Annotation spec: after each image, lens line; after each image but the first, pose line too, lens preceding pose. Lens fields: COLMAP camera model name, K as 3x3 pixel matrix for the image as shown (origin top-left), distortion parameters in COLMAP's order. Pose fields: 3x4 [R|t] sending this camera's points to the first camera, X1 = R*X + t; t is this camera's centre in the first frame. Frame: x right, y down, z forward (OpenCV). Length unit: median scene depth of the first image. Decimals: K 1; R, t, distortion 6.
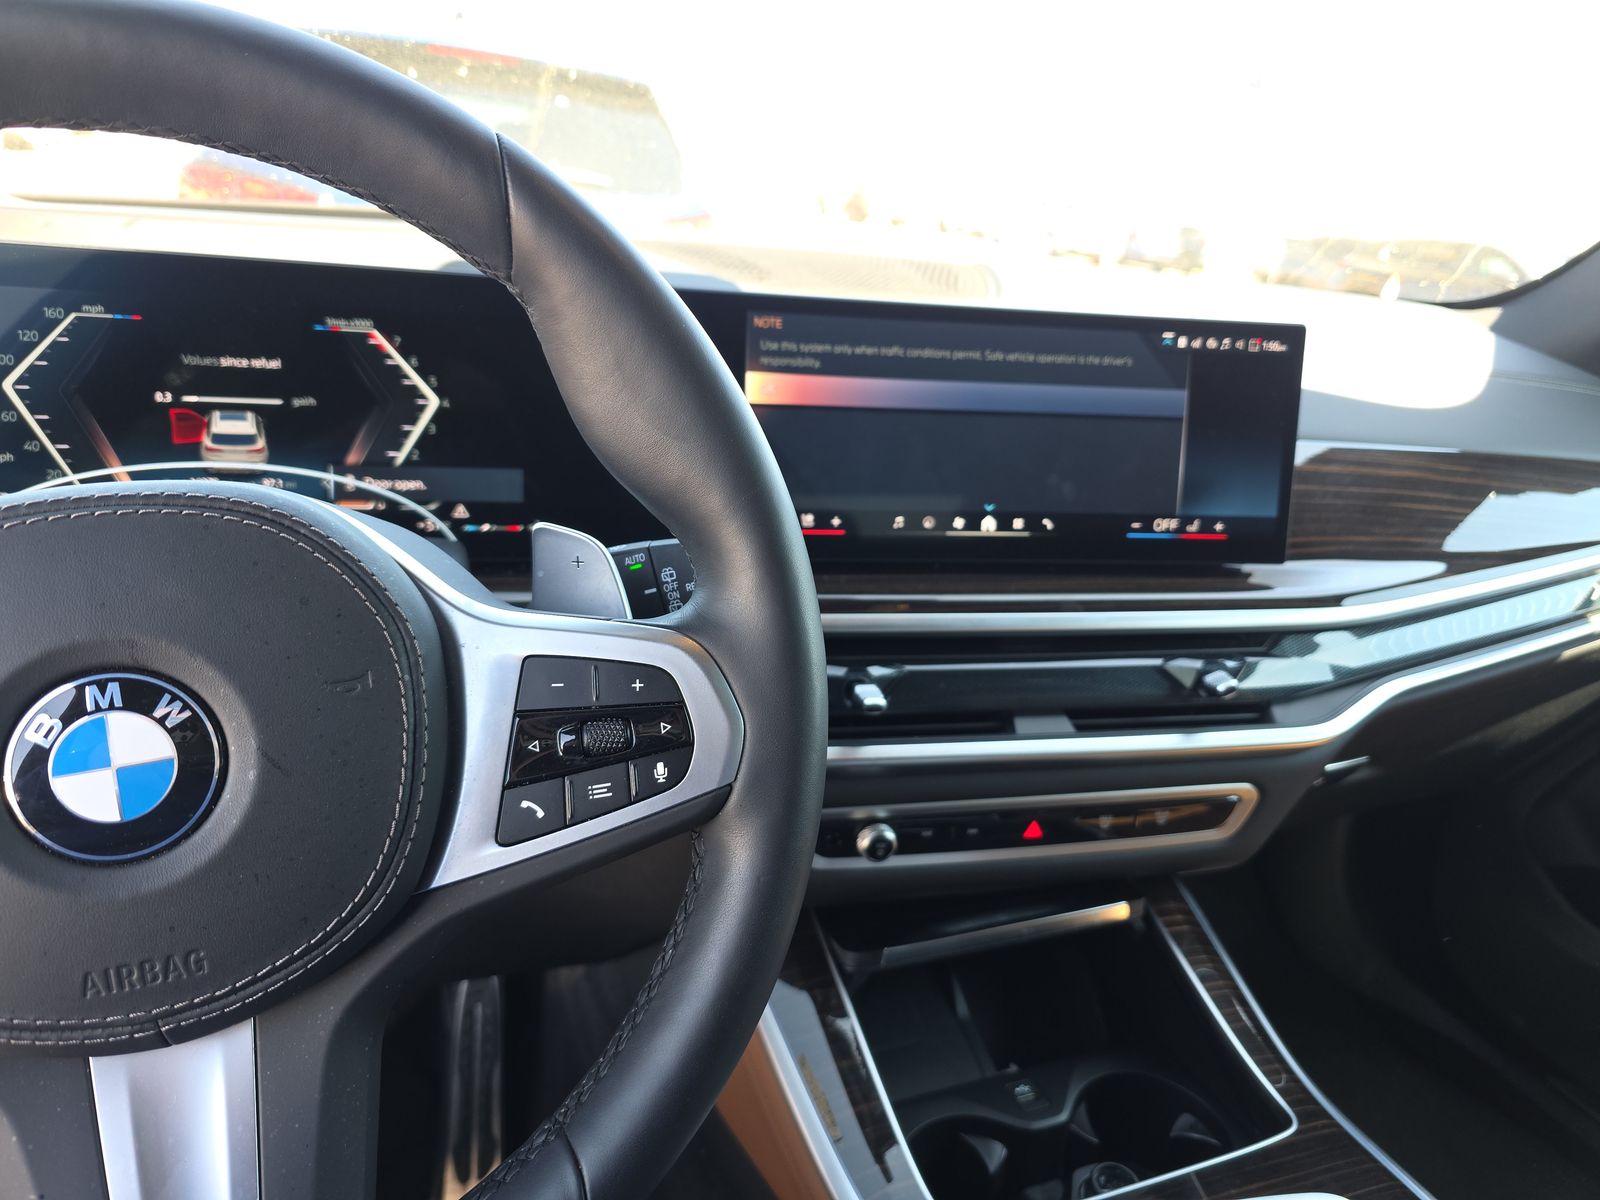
lens RADIAL K [[1102.7, 0, 794.2], [0, 1102.7, 592.5], [0, 0, 1]] dist [0.052346, -0.062947]
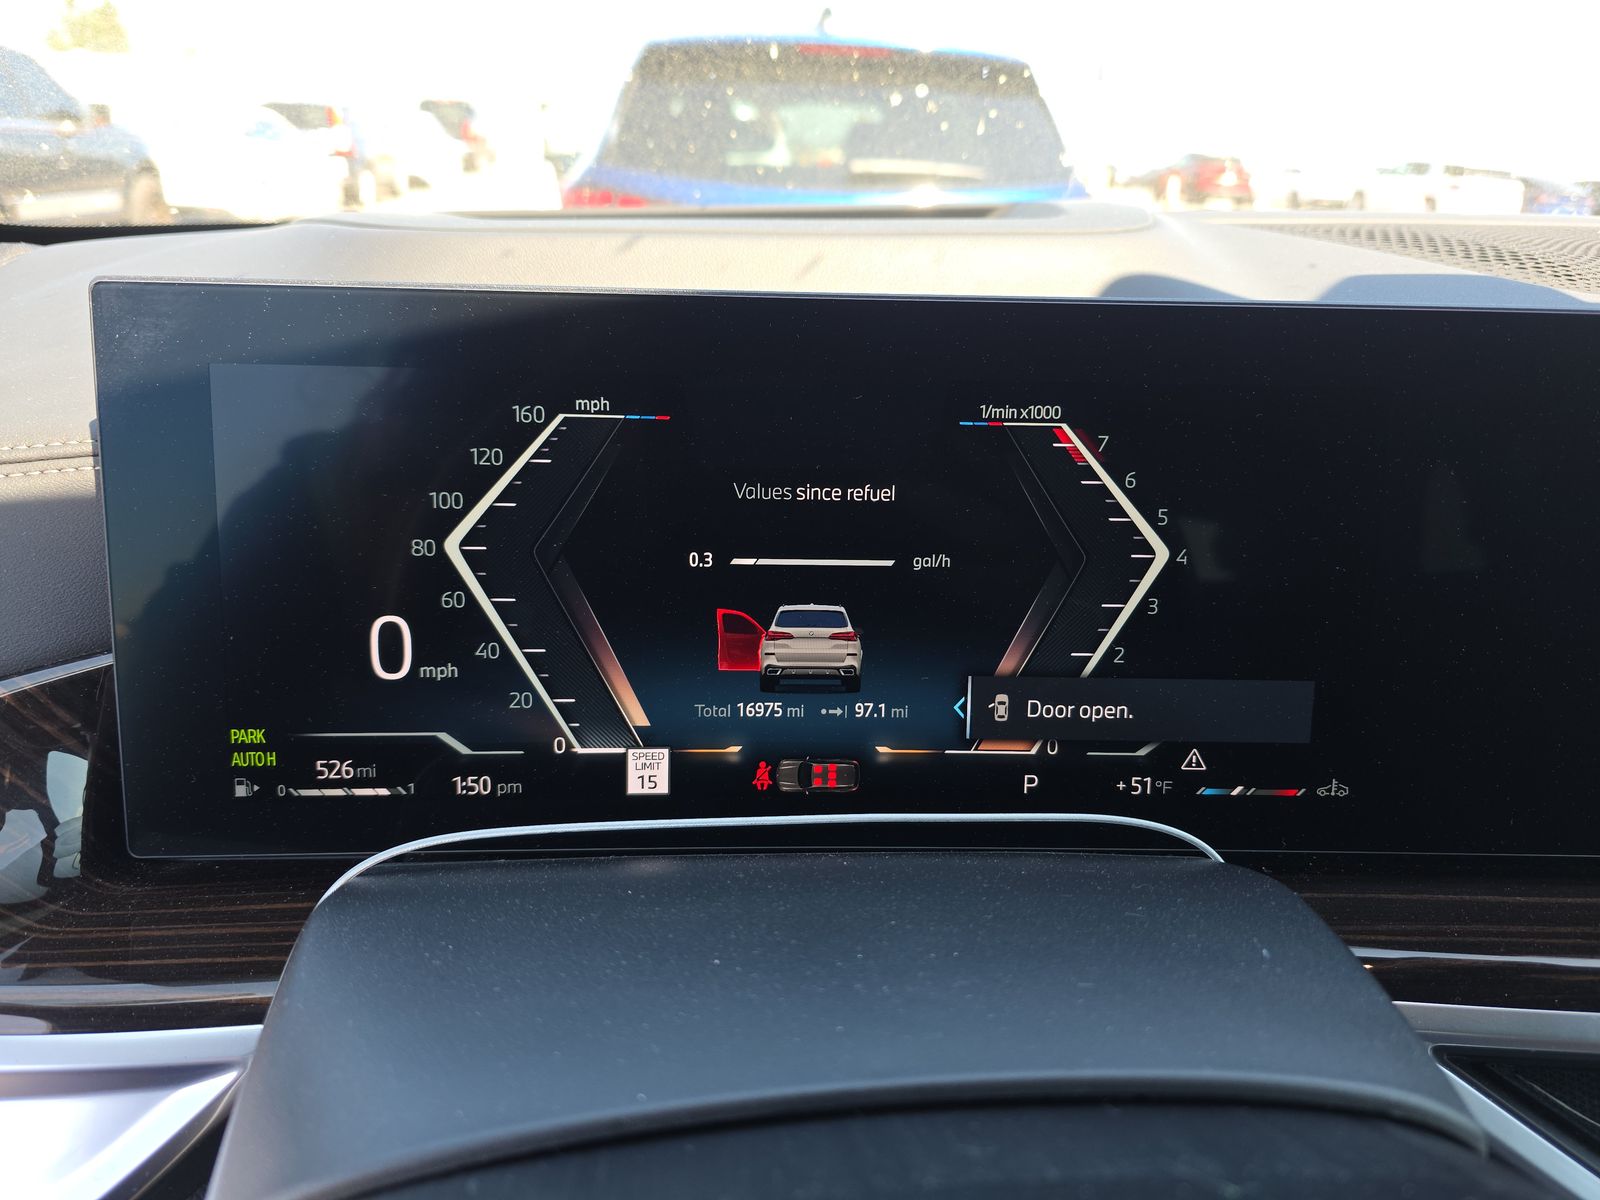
lens RADIAL K [[1102.7, 0, 783.7], [0, 1102.7, 597.1], [0, 0, 1]] dist [0.052346, -0.062947]
pose [[0.967635, 0.024196, -0.251192, -0.396526], [-0.023643, 0.999707, 0.005221, -0.164183], [0.251245, 0.000887, 0.967923, 0.492373]]
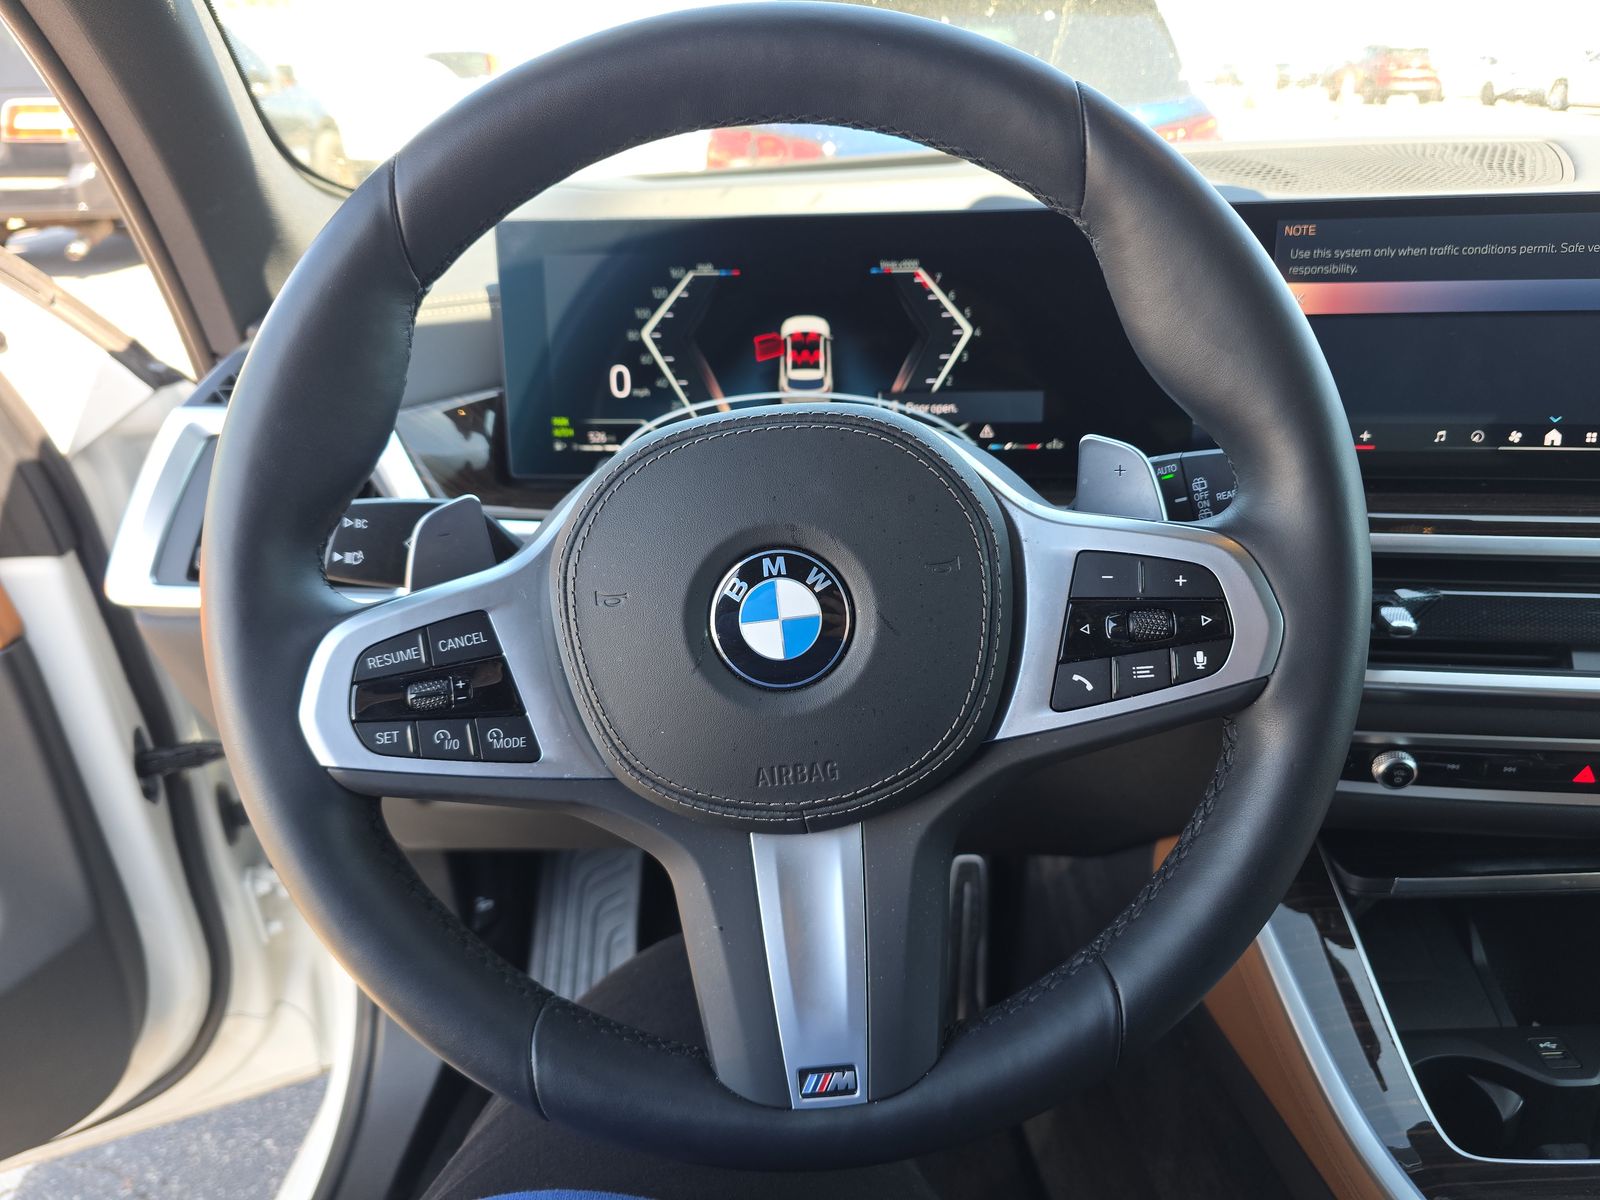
lens RADIAL K [[1102.7, 0, 802.3], [0, 1102.7, 607.0], [0, 0, 1]] dist [0.052346, -0.062947]
pose [[0.921144, 0.048904, -0.386137, -0.039429], [-0.019422, 0.996614, 0.079890, 0.018763], [0.388736, -0.066090, 0.918976, -0.107527]]
